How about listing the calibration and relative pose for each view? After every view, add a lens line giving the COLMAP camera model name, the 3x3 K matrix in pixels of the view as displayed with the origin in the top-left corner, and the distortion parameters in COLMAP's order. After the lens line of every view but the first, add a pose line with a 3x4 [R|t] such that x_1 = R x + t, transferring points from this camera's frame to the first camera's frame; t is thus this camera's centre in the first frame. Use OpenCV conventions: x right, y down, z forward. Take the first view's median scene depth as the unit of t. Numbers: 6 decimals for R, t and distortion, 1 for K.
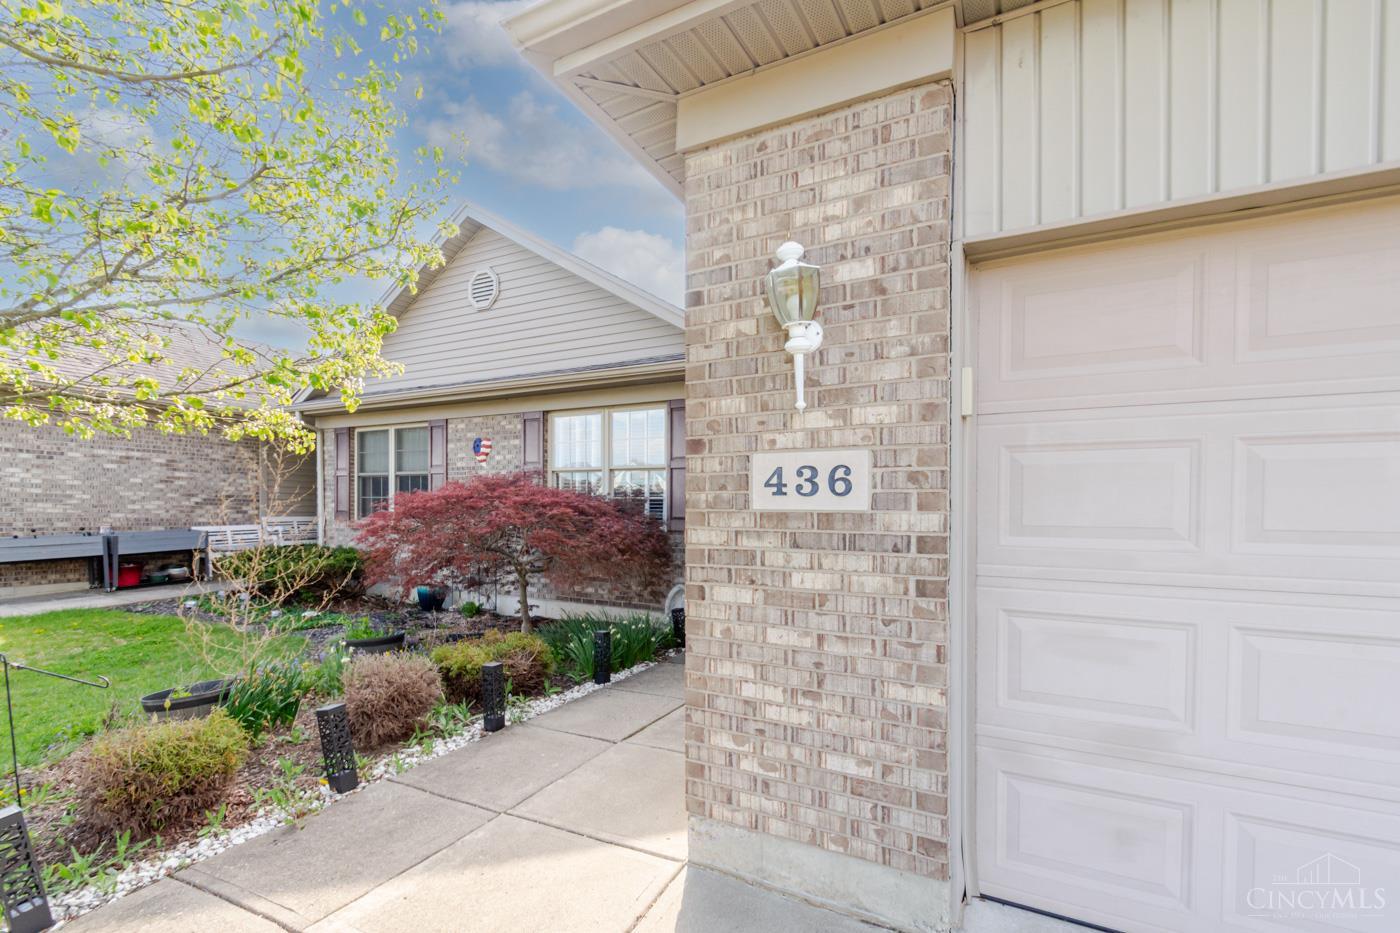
lens RADIAL K [[638.7, 0, 679.9], [0, 638.7, 511.2], [0, 0, 1]] dist [0.001745, 0.000429]
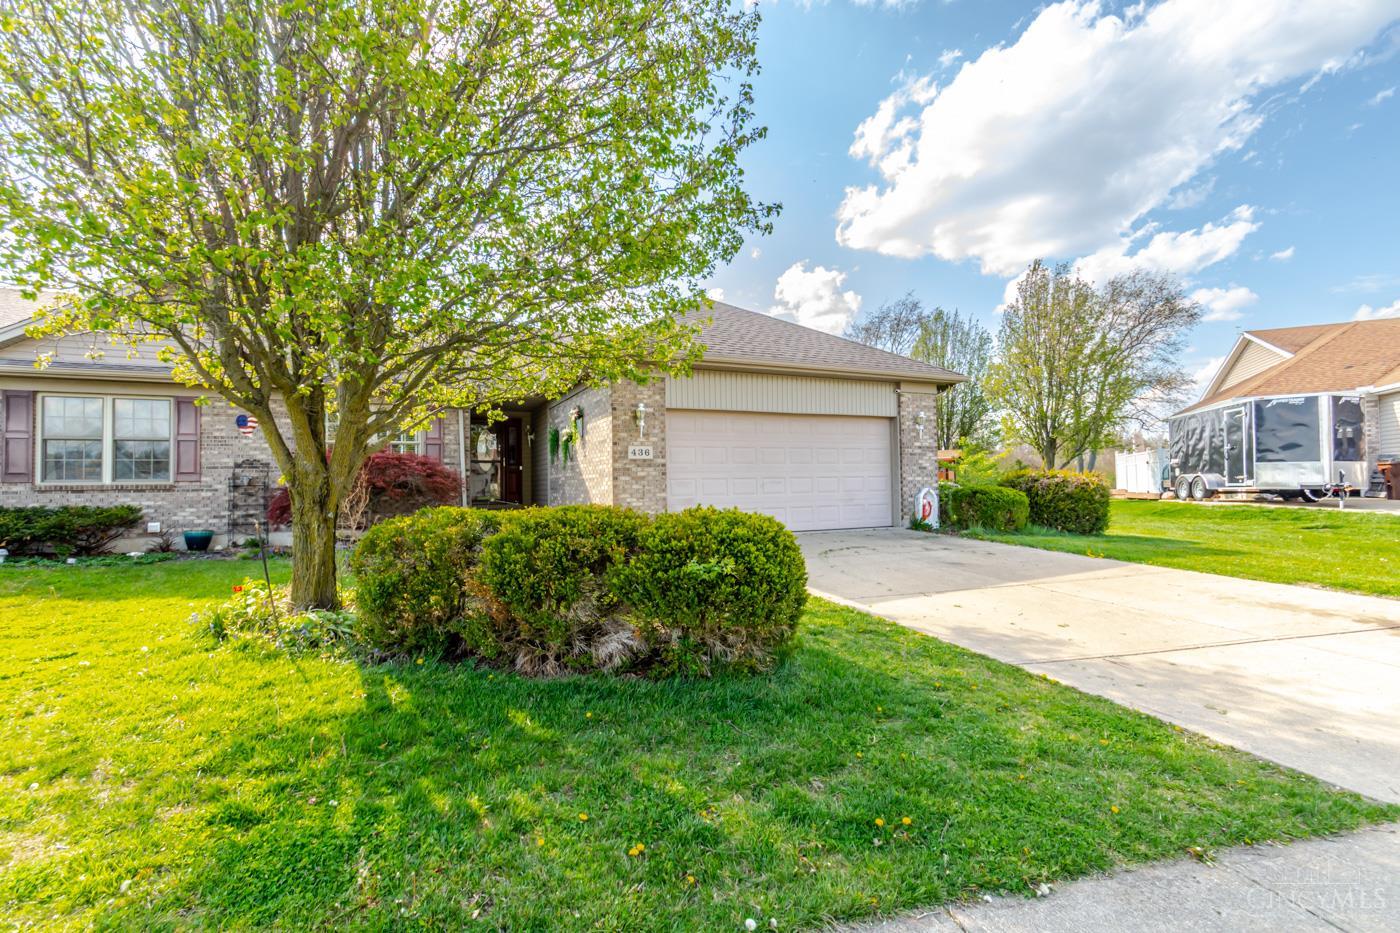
lens RADIAL K [[622.1, 0, 683.3], [0, 622.1, 459.2], [0, 0, 1]] dist [0.000236, -0.000385]
pose [[0.596368, 0.011671, 0.802626, -3.201590], [0.023519, 0.999211, -0.032005, 0.152875], [-0.802366, 0.037964, 0.595623, -1.920180]]
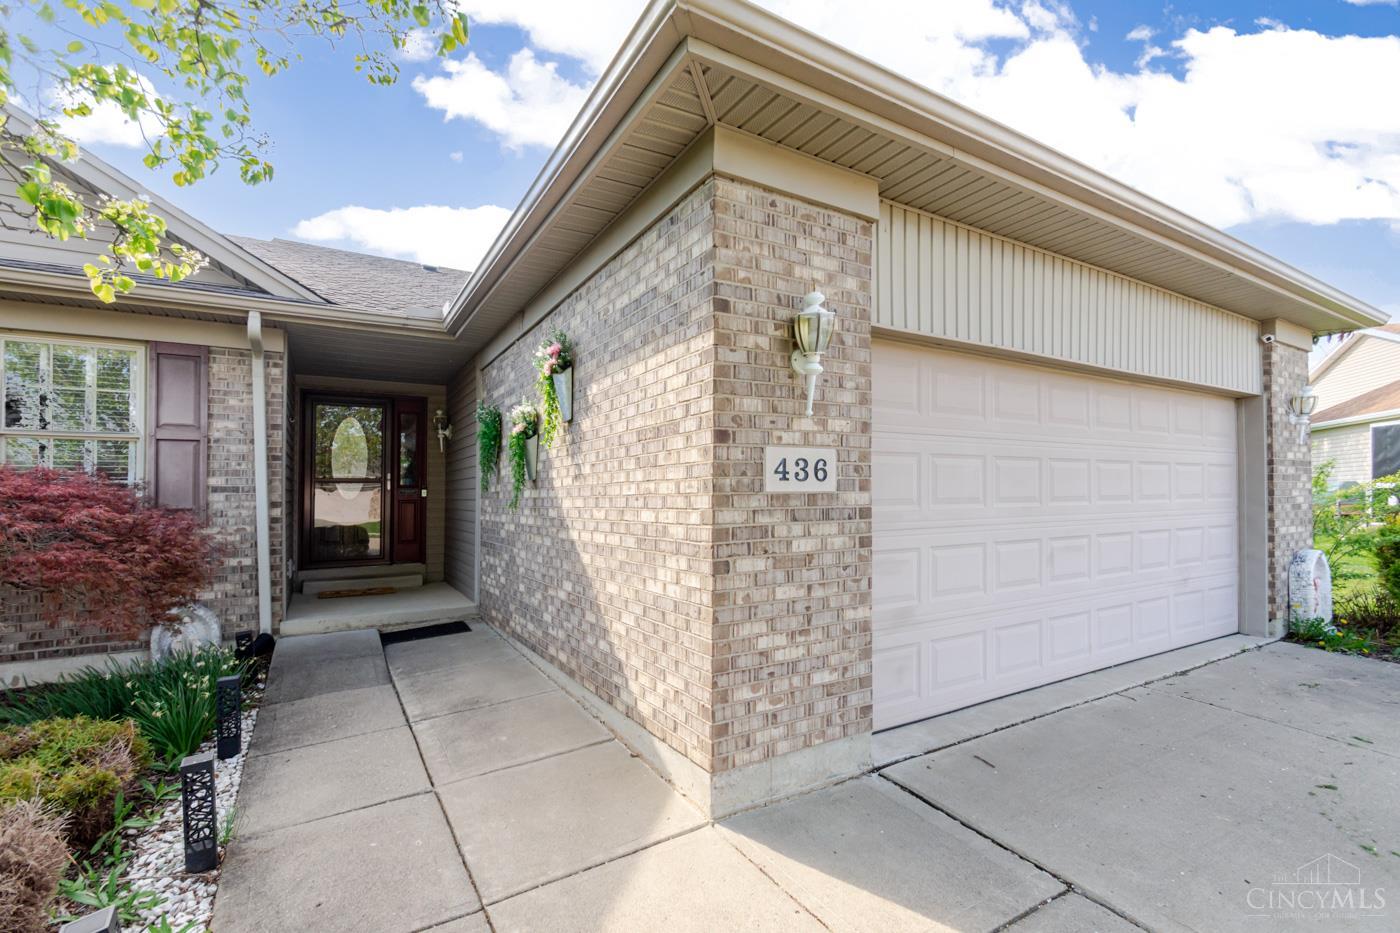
lens RADIAL K [[622.9, 0, 689.8], [0, 622.9, 474.2], [0, 0, 1]] dist [-0.001141, -0.000166]
pose [[0.511711, 0.013222, 0.859056, -1.005278], [0.016397, 0.999549, -0.025152, -0.009296], [-0.859001, 0.026957, 0.511263, 0.529331]]
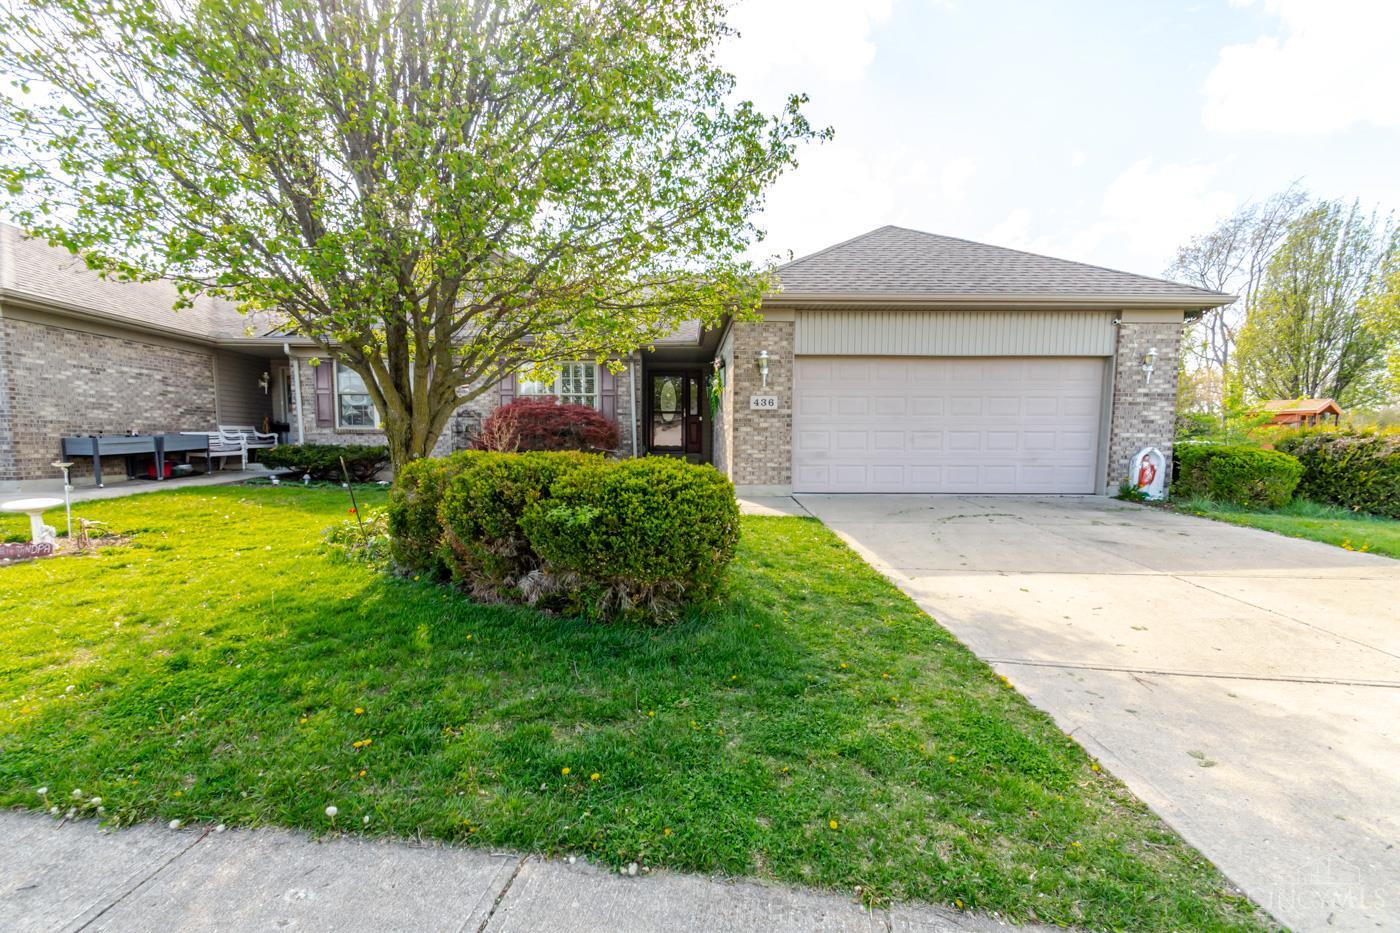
lens RADIAL K [[628.7, 0, 695.5], [0, 628.7, 498.8], [0, 0, 1]] dist [0.002503, -0.000278]
pose [[0.866609, -0.055503, 0.495891, -2.397581], [0.007048, 0.995057, 0.099055, 0.181788], [-0.498938, -0.082347, 0.862717, -2.577087]]
